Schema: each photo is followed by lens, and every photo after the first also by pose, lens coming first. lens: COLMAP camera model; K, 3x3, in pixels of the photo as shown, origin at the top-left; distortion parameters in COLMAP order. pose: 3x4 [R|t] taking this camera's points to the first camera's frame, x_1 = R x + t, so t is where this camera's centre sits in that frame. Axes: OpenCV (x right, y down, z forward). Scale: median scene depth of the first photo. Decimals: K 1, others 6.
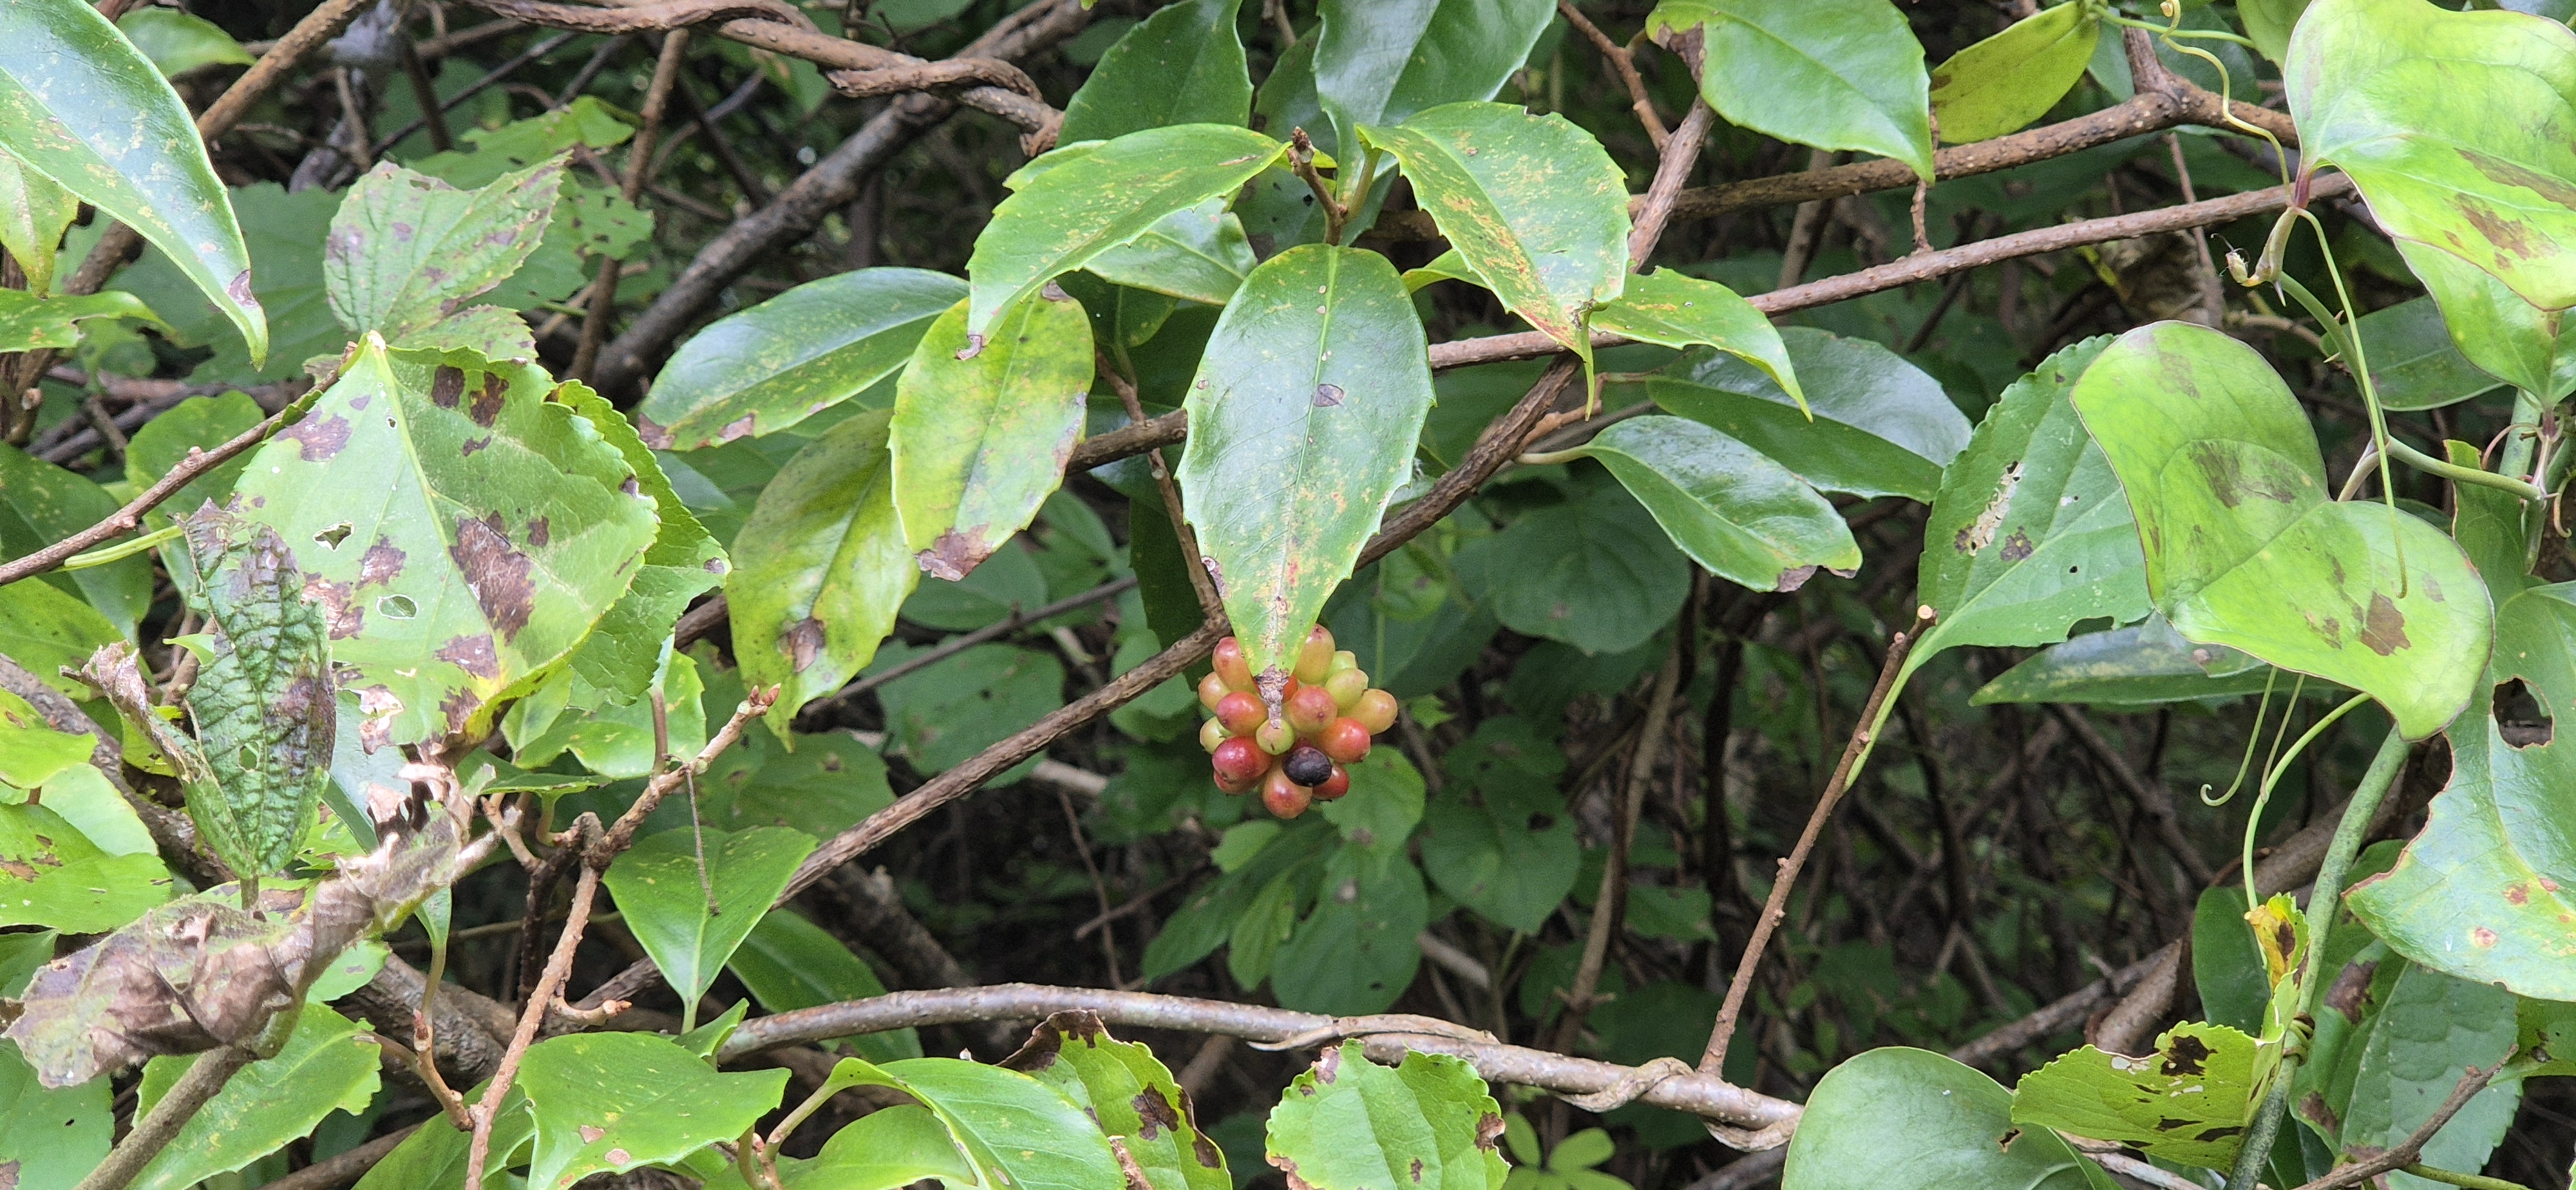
lens RADIAL K [[4938.8, 0, 1288.0], [0, 4938.8, 595.0], [0, 0, 1]] dist [0.010279, 15.437686]
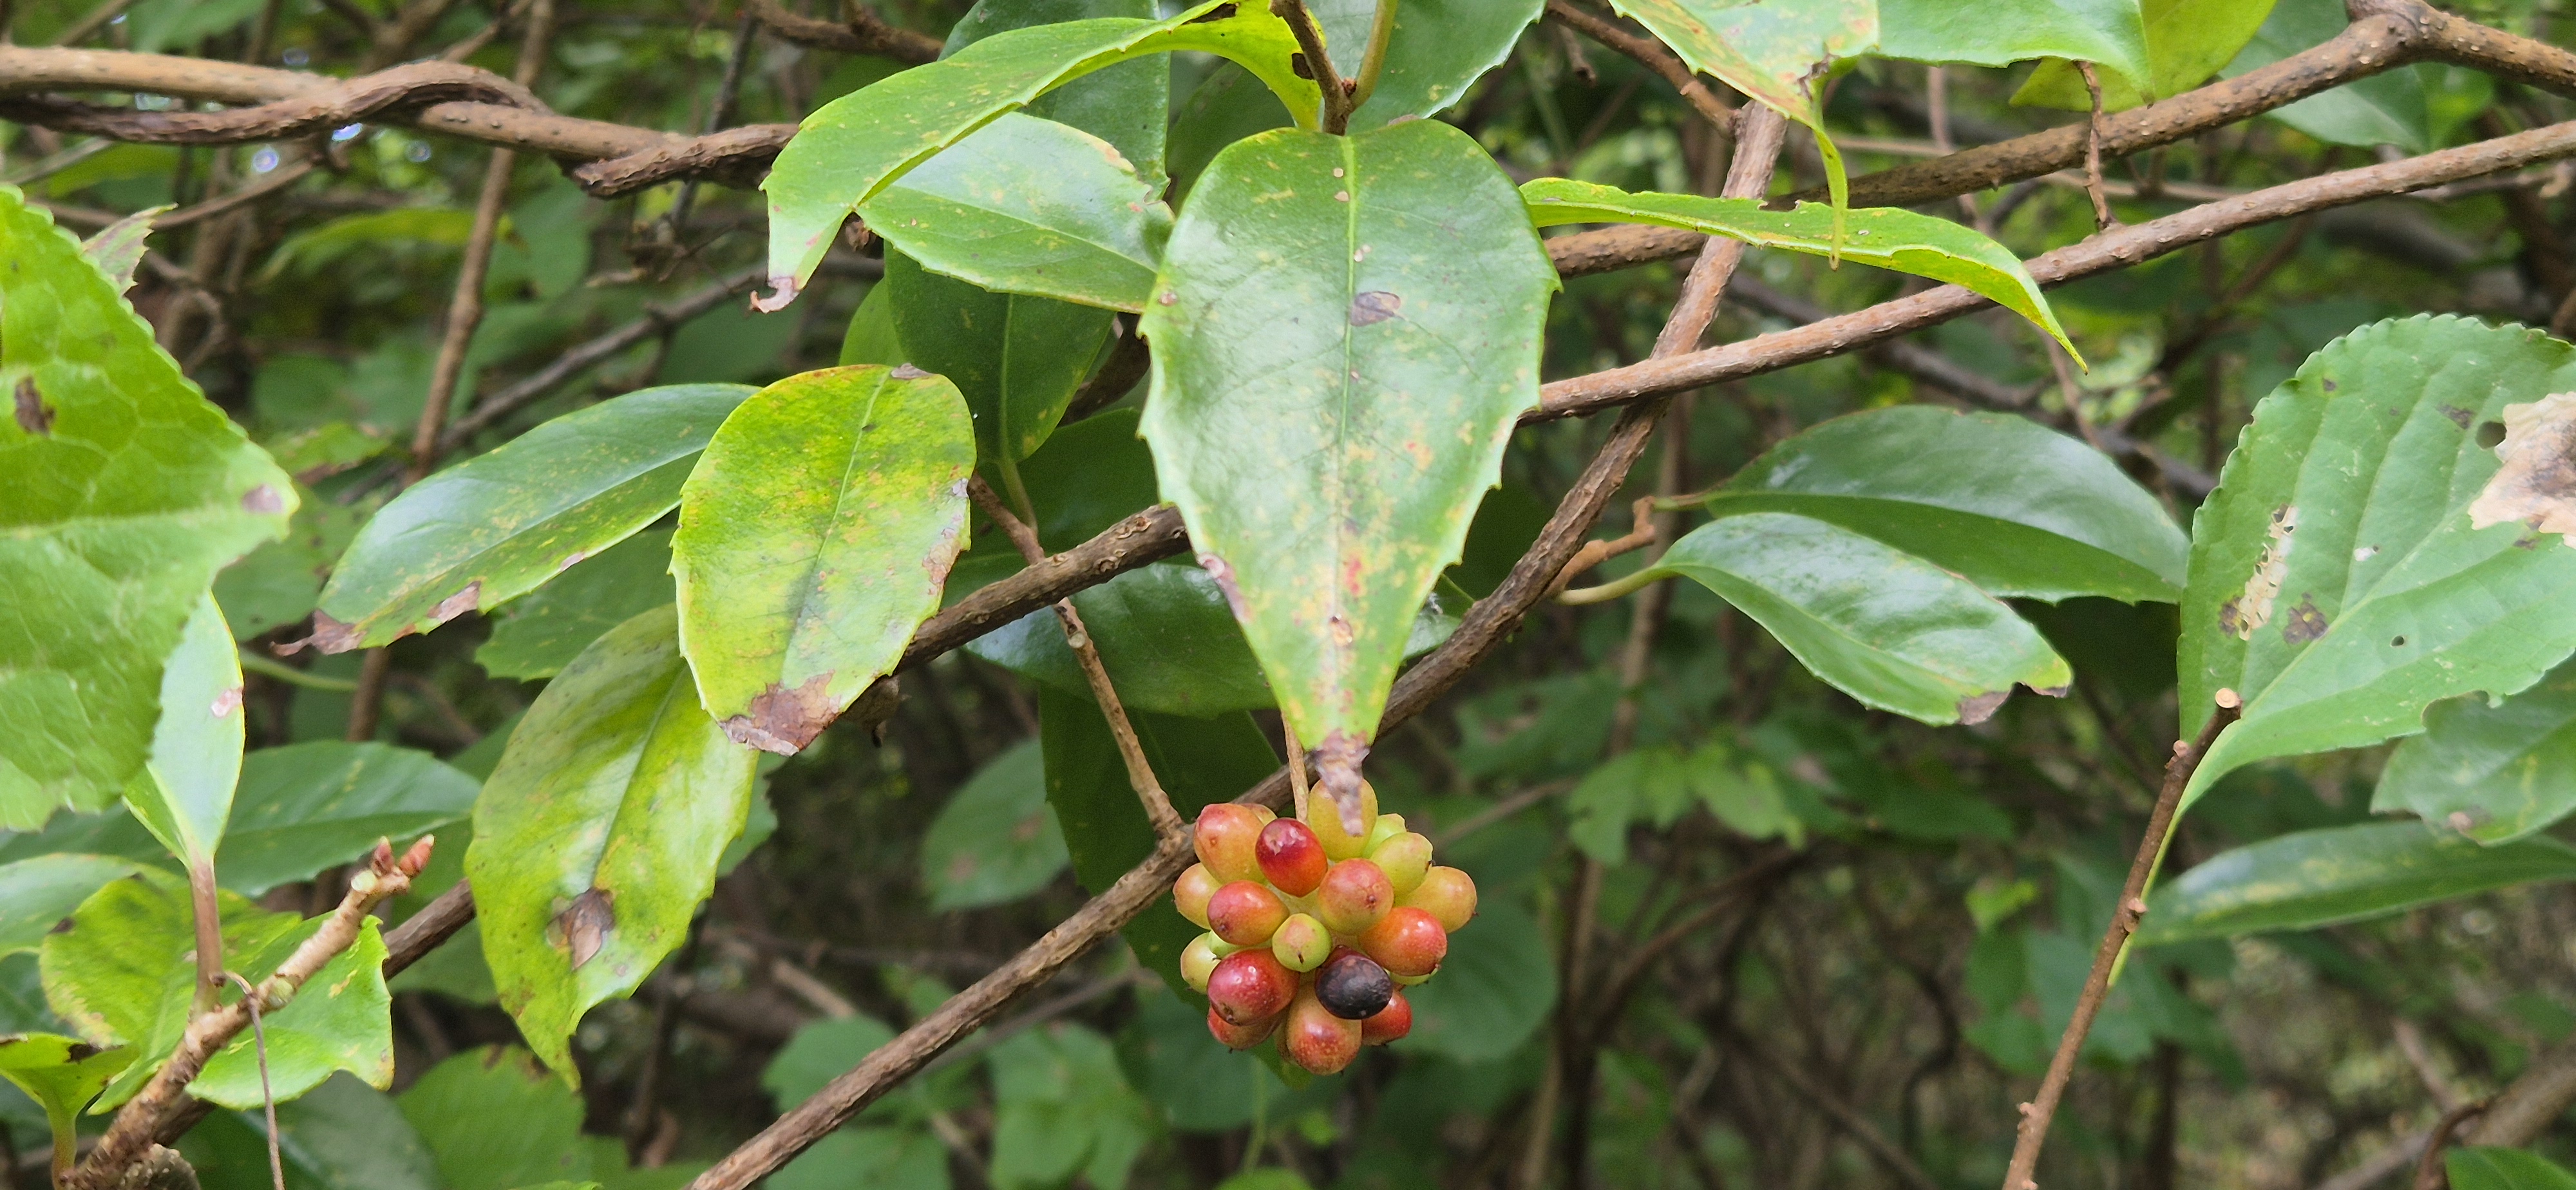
lens RADIAL K [[3545.0, 0, 1274.3], [0, 3545.0, 658.2], [0, 0, 1]] dist [0.265240, -0.041320]
pose [[0.994380, -0.084950, 0.063182, -0.030882], [0.093519, 0.984541, -0.148097, 0.057410], [-0.049624, 0.153174, 0.986953, 0.503785]]
